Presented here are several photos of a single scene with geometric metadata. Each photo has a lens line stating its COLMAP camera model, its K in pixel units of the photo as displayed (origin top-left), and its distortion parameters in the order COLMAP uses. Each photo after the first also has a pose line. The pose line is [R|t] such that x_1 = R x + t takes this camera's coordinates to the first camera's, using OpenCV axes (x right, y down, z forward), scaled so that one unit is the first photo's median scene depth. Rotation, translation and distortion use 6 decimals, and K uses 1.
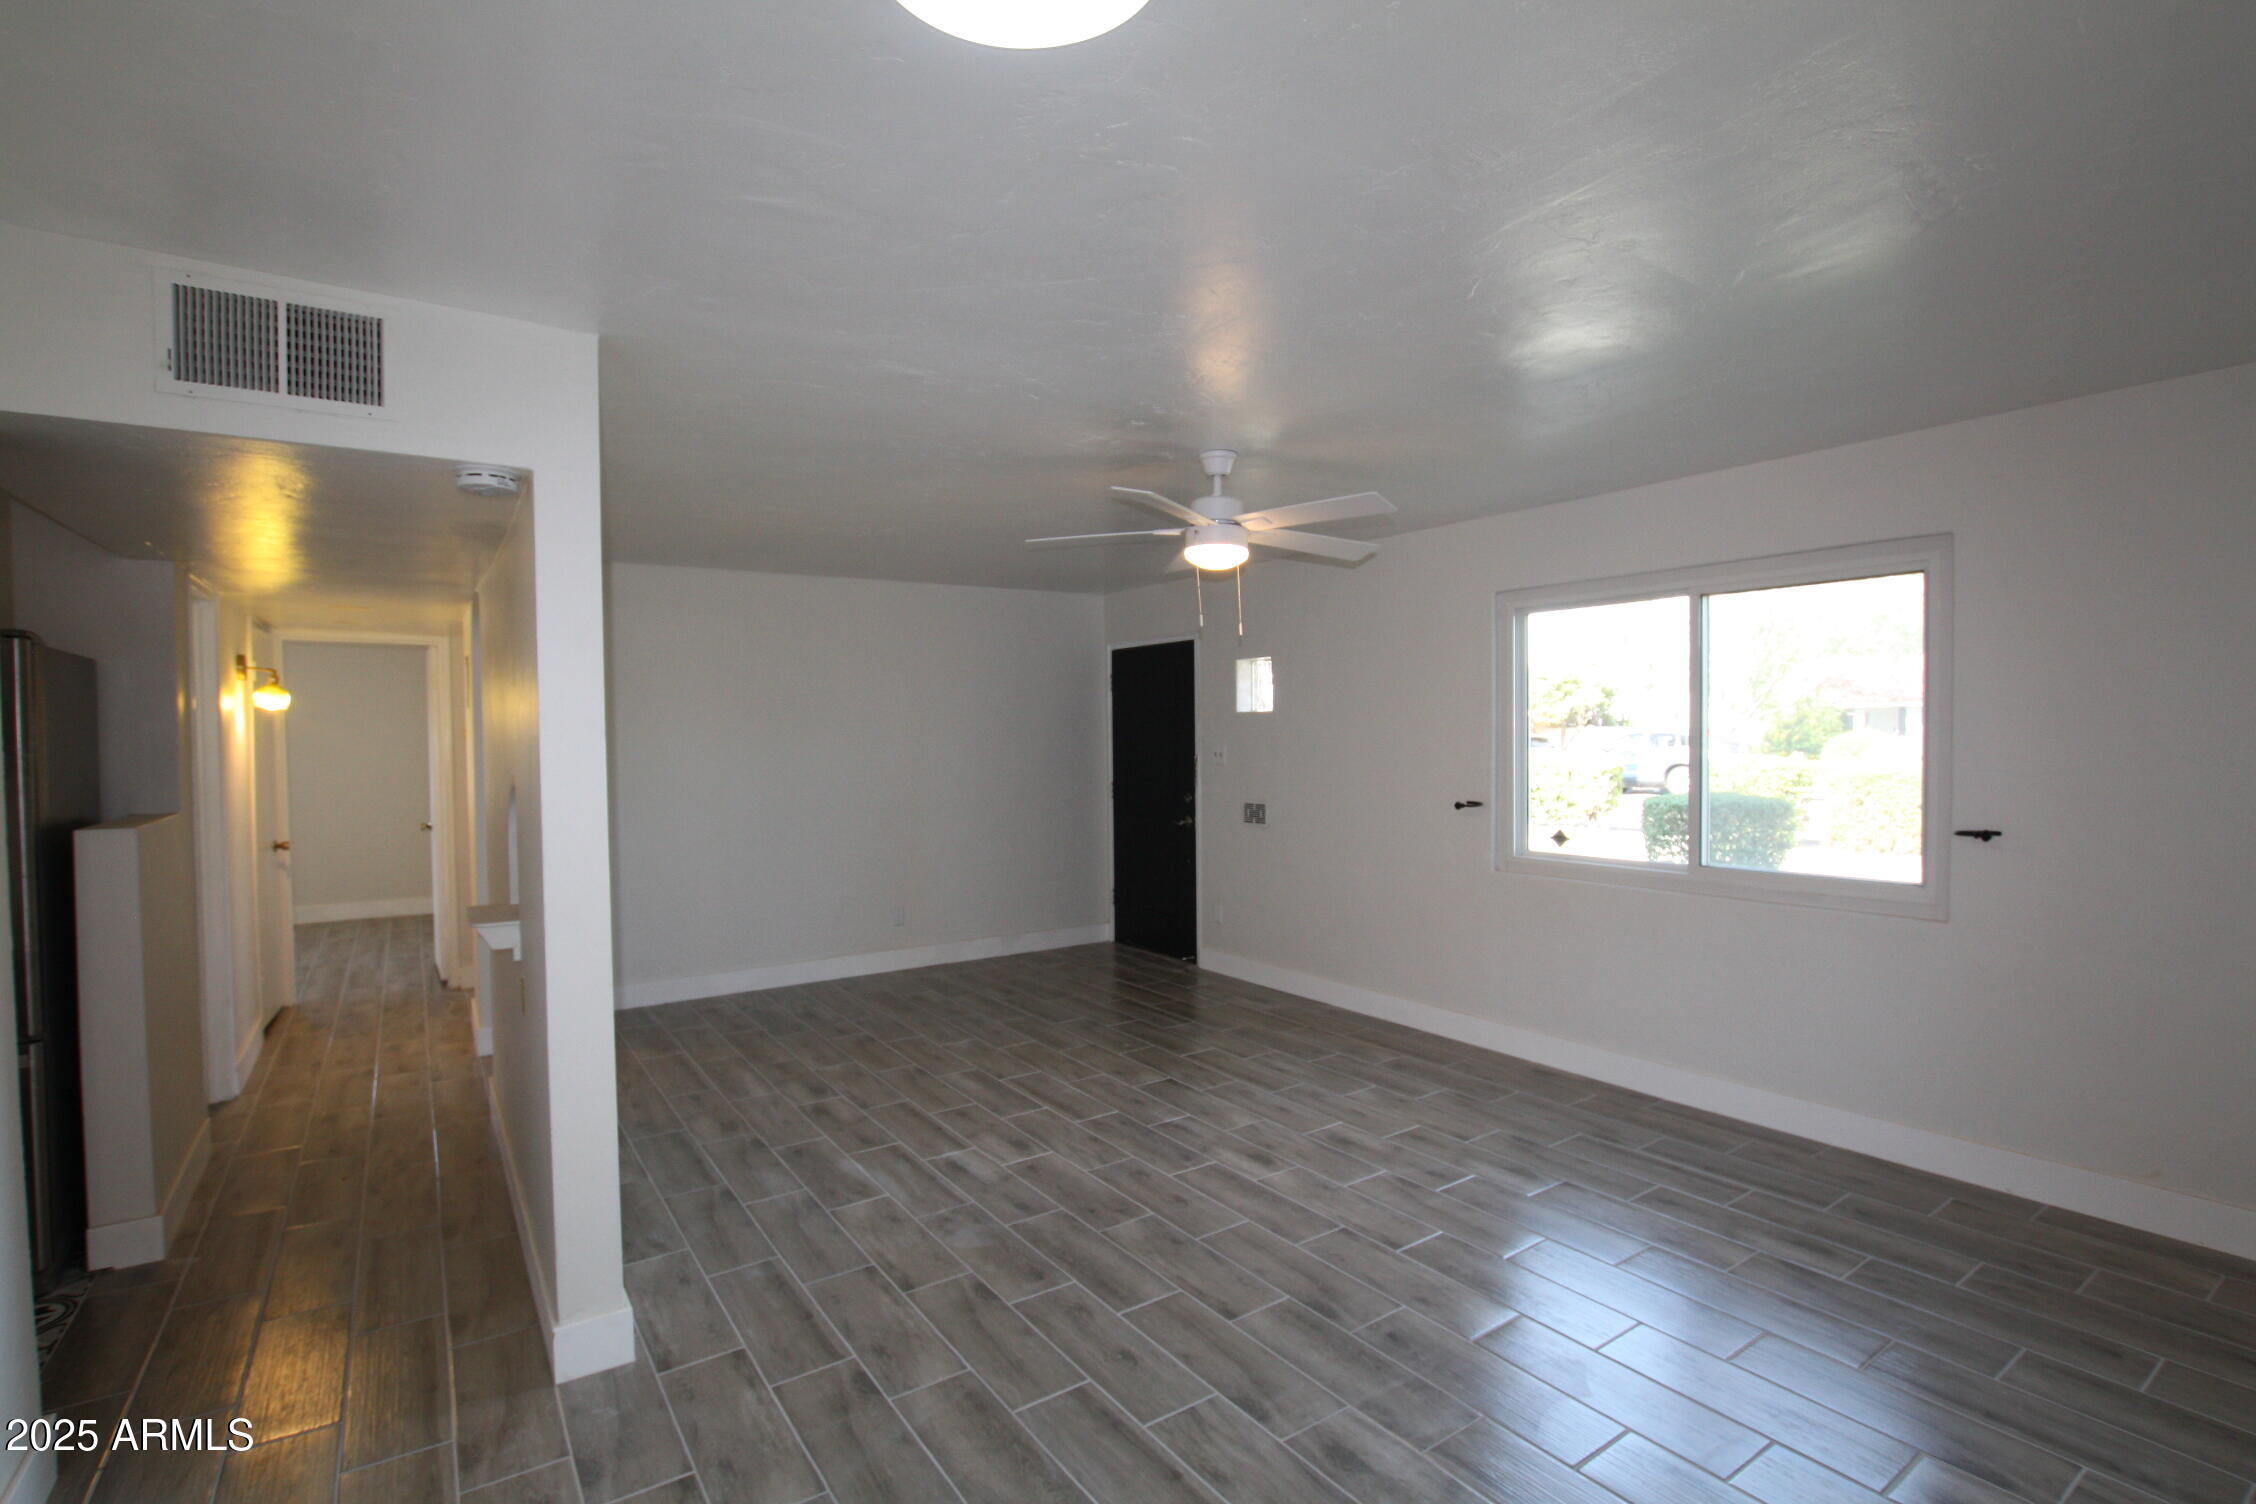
lens RADIAL K [[1050.7, 0, 1123.2], [0, 1050.7, 762.7], [0, 0, 1]] dist [-0.038176, 0.006232]
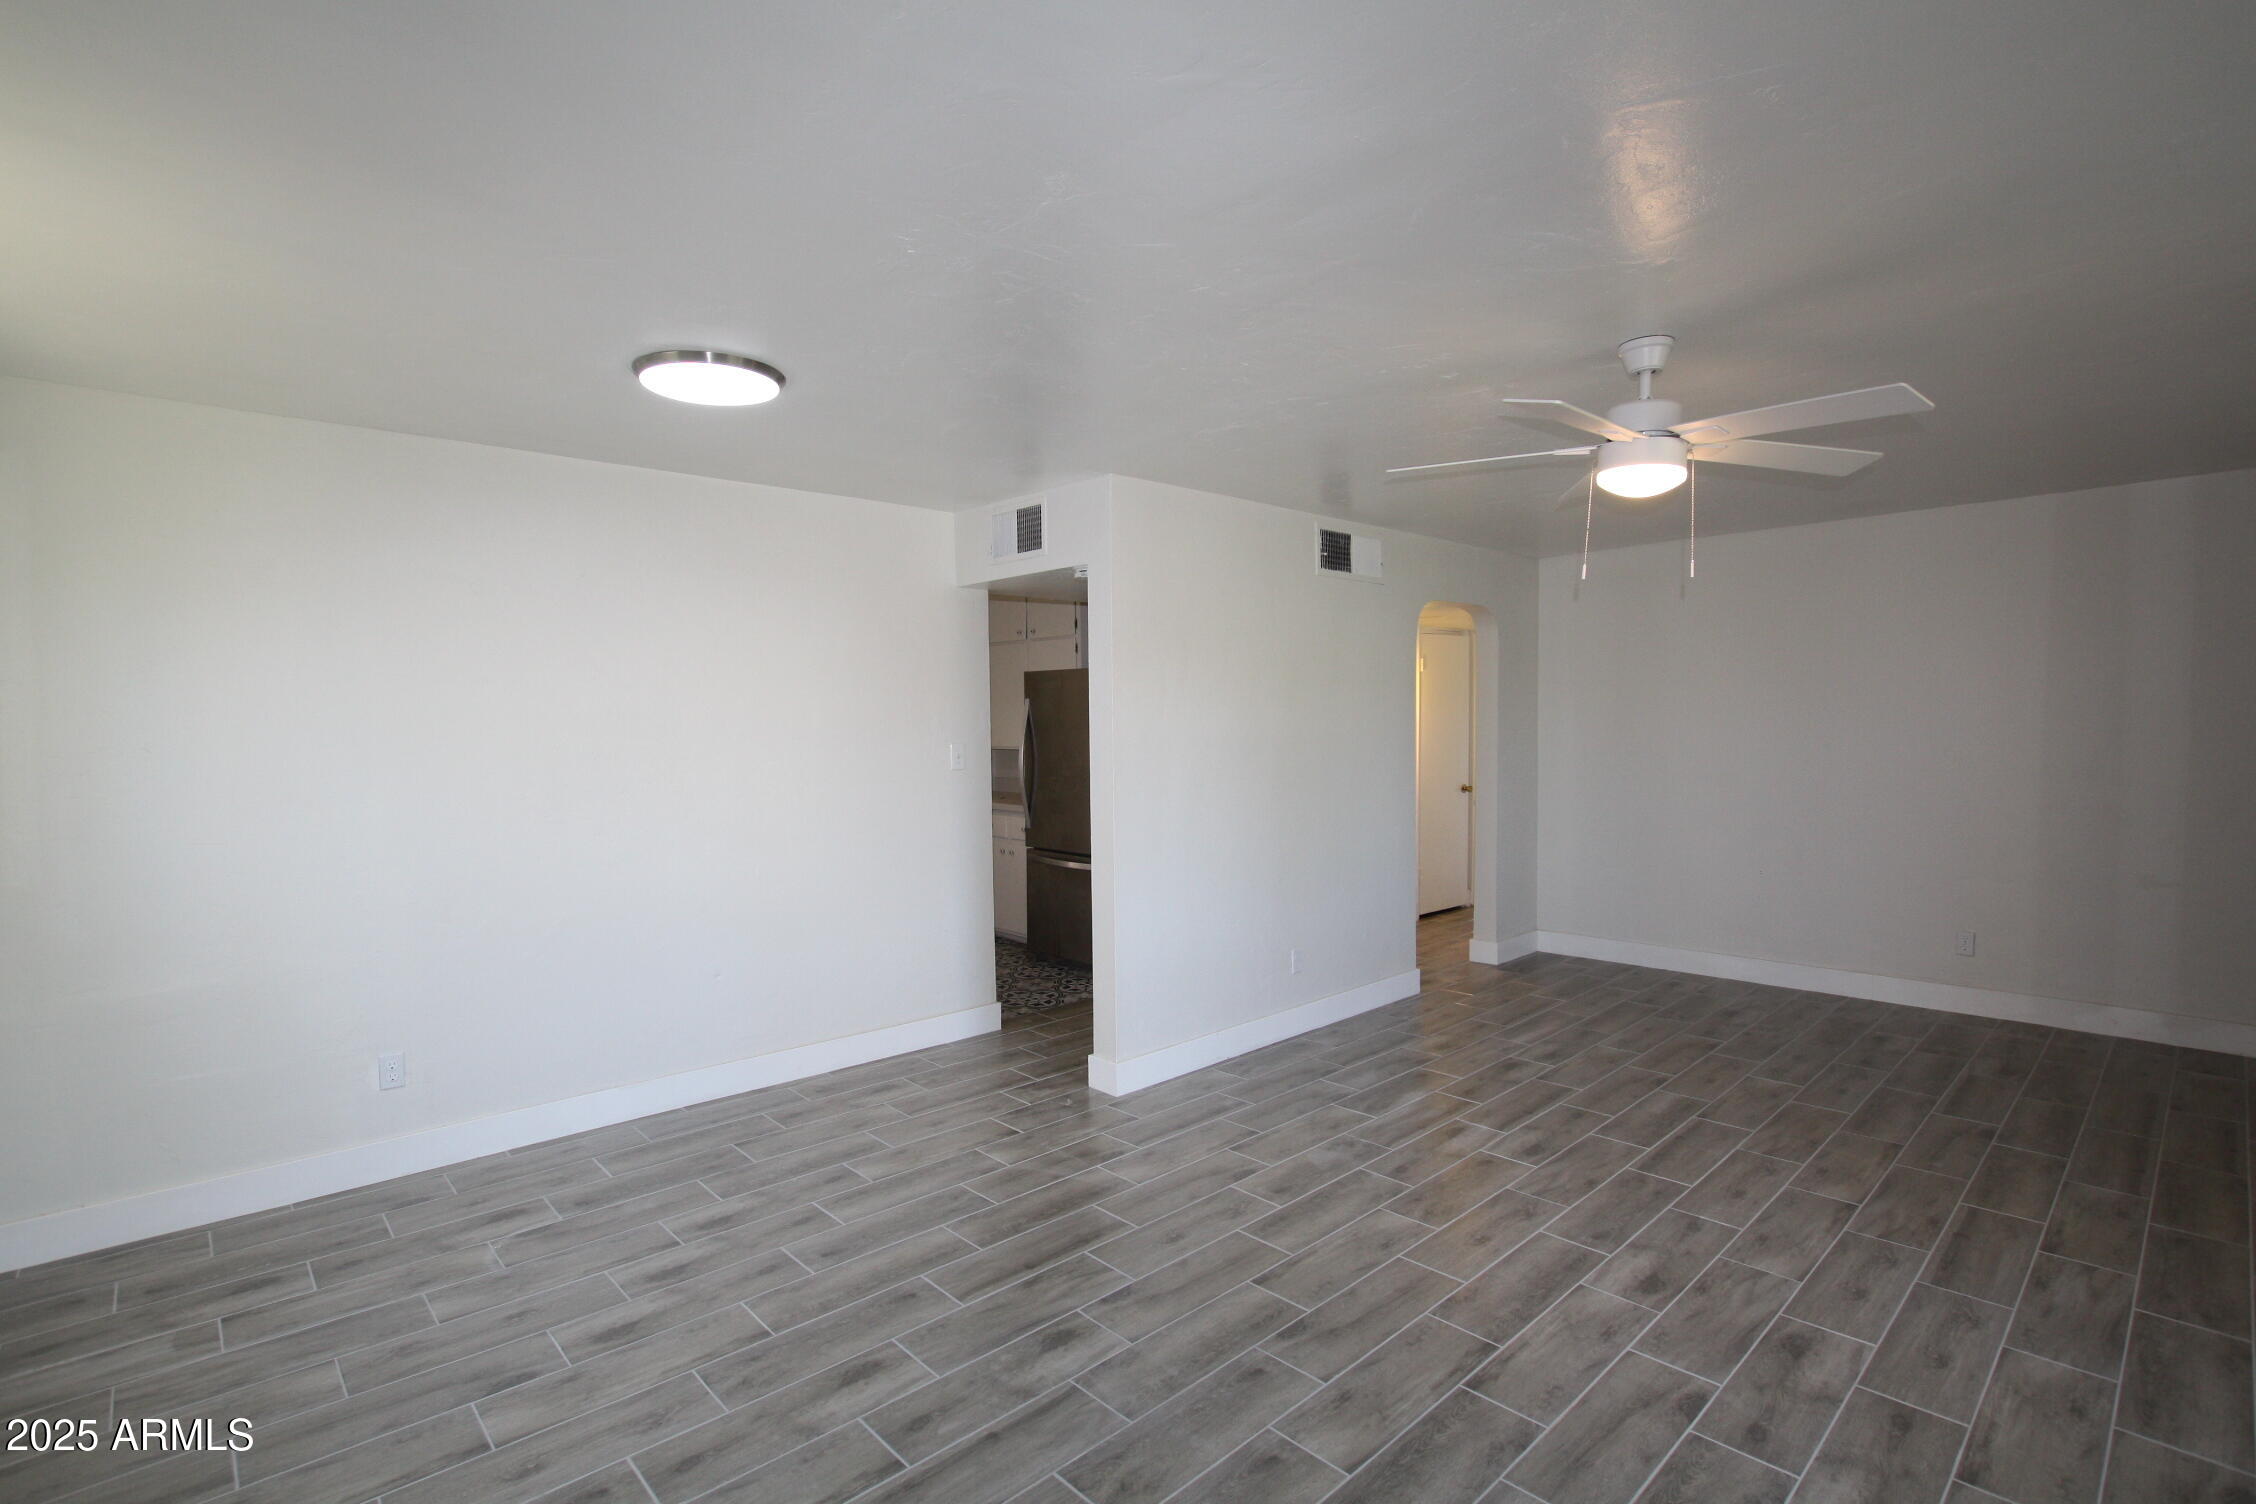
lens RADIAL K [[1051.9, 0, 1124.0], [0, 1051.9, 760.4], [0, 0, 1]] dist [-0.035115, 0.003924]
pose [[0.143605, 0.042851, -0.988707, 0.717119], [-0.012987, 0.999058, 0.041413, -0.016111], [0.989550, 0.006893, 0.144026, 0.474038]]
